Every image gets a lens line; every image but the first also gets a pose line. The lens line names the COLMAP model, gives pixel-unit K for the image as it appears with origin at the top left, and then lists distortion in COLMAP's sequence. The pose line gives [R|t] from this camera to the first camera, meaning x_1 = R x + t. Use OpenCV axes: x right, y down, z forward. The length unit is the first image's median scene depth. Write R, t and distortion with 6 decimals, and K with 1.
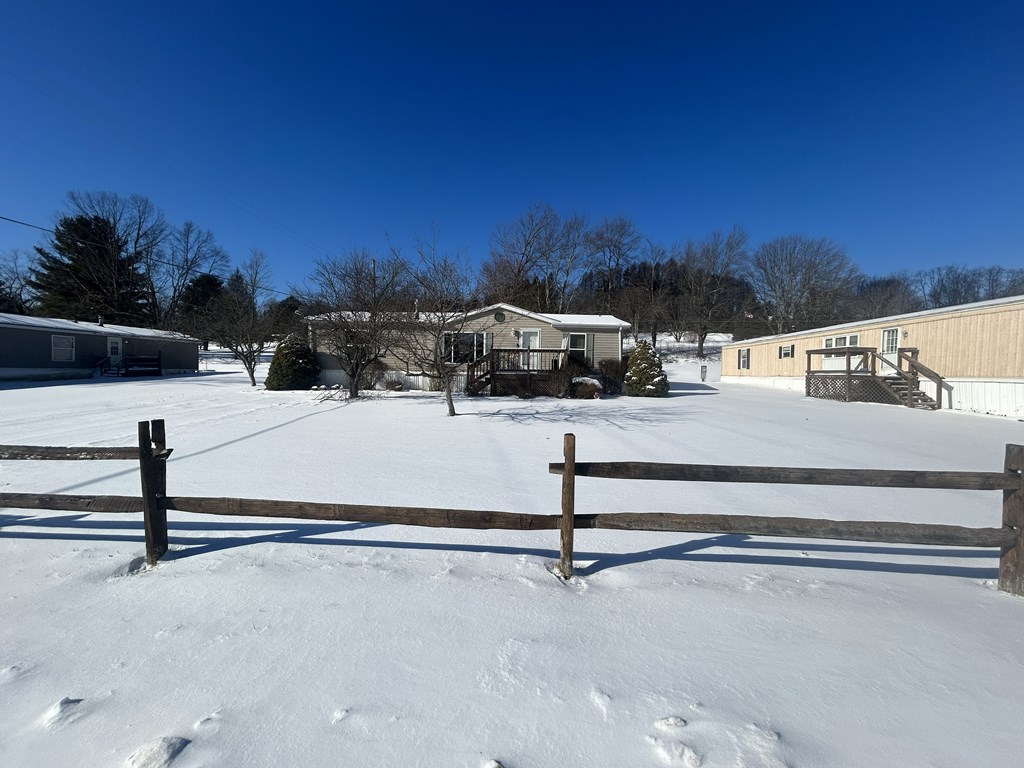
lens RADIAL K [[410.4, 0, 509.7], [0, 410.4, 384.1], [0, 0, 1]] dist [-0.003215, 0.001644]
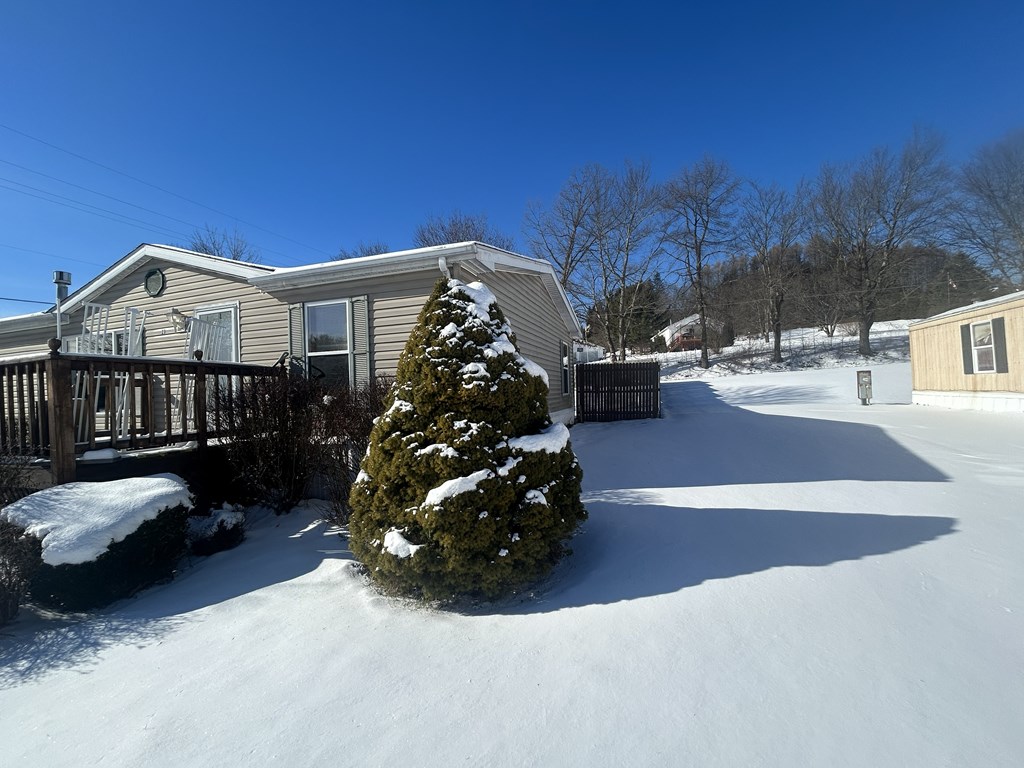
lens RADIAL K [[410.4, 0, 508.1], [0, 410.4, 387.1], [0, 0, 1]] dist [-0.003215, 0.001644]
pose [[0.953889, -0.059153, -0.294274, 0.377166], [0.046781, 0.997707, -0.048911, -0.038454], [0.296493, 0.032889, 0.954469, 0.739354]]
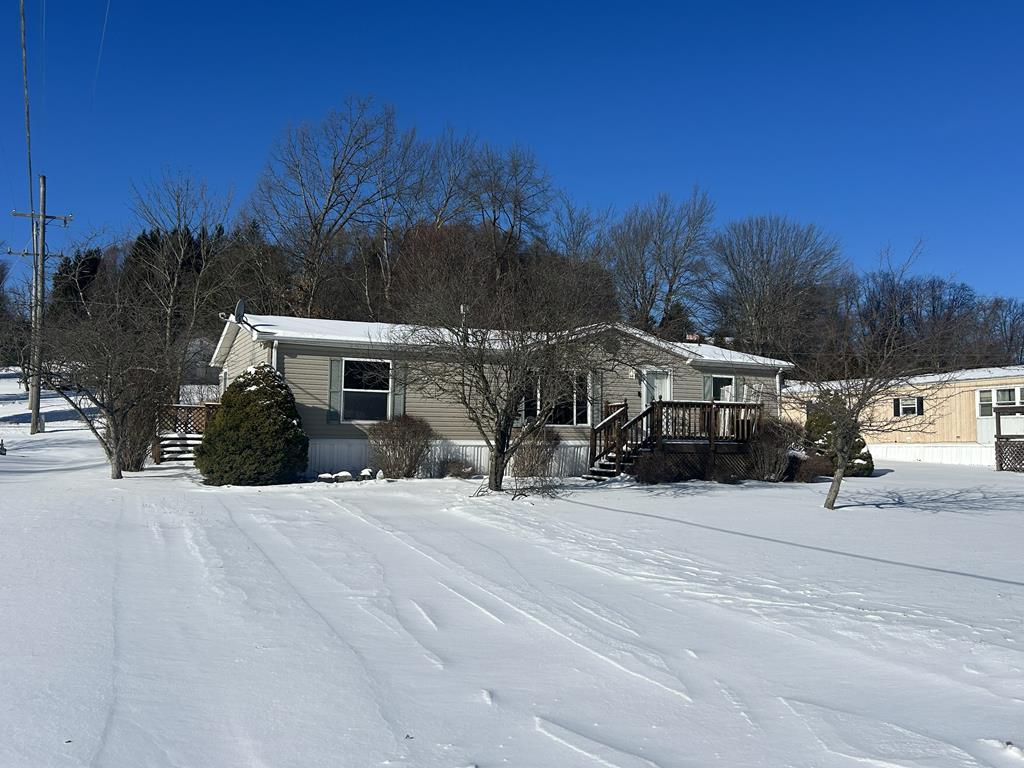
lens RADIAL K [[886.1, 0, 512.7], [0, 886.1, 387.9], [0, 0, 1]] dist [0.054508, -0.053549]
pose [[0.898171, 0.016392, 0.439341, -0.684873], [0.020522, 0.996652, -0.079140, -0.007661], [-0.439167, 0.080097, 0.894828, -0.043919]]
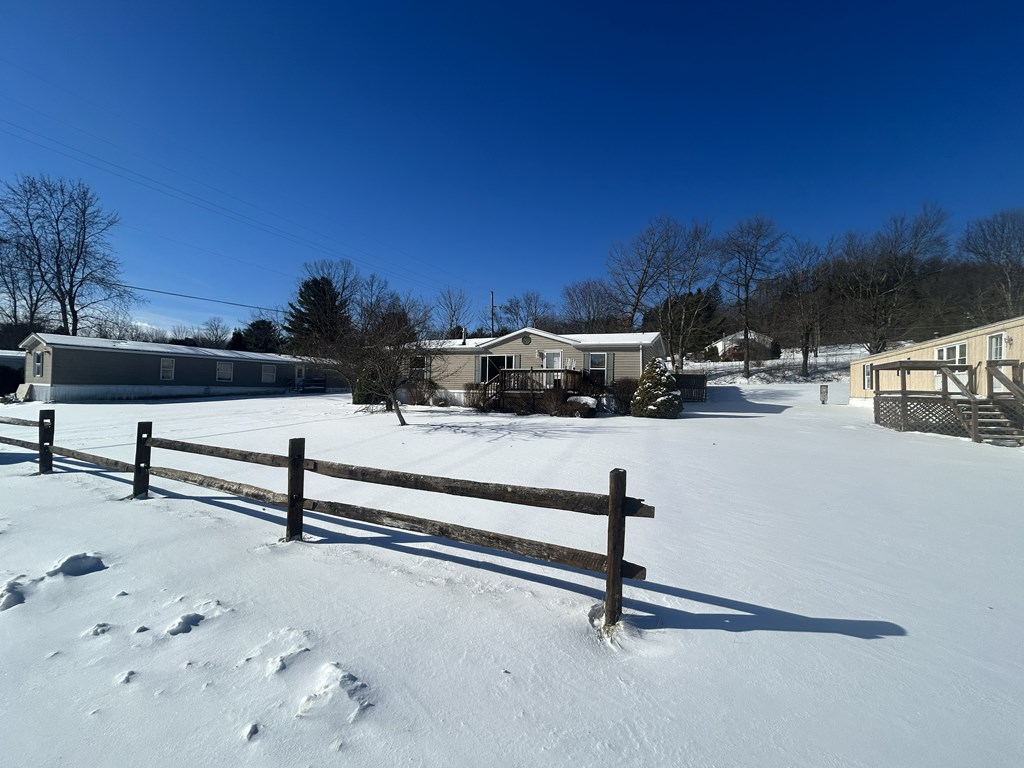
lens RADIAL K [[410.4, 0, 510.5], [0, 410.4, 383.4], [0, 0, 1]] dist [-0.003215, 0.001644]
pose [[0.919247, -0.002007, -0.393677, 0.359894], [-0.017508, 0.998789, -0.045975, 0.001117], [0.393292, 0.049154, 0.918099, -0.008033]]
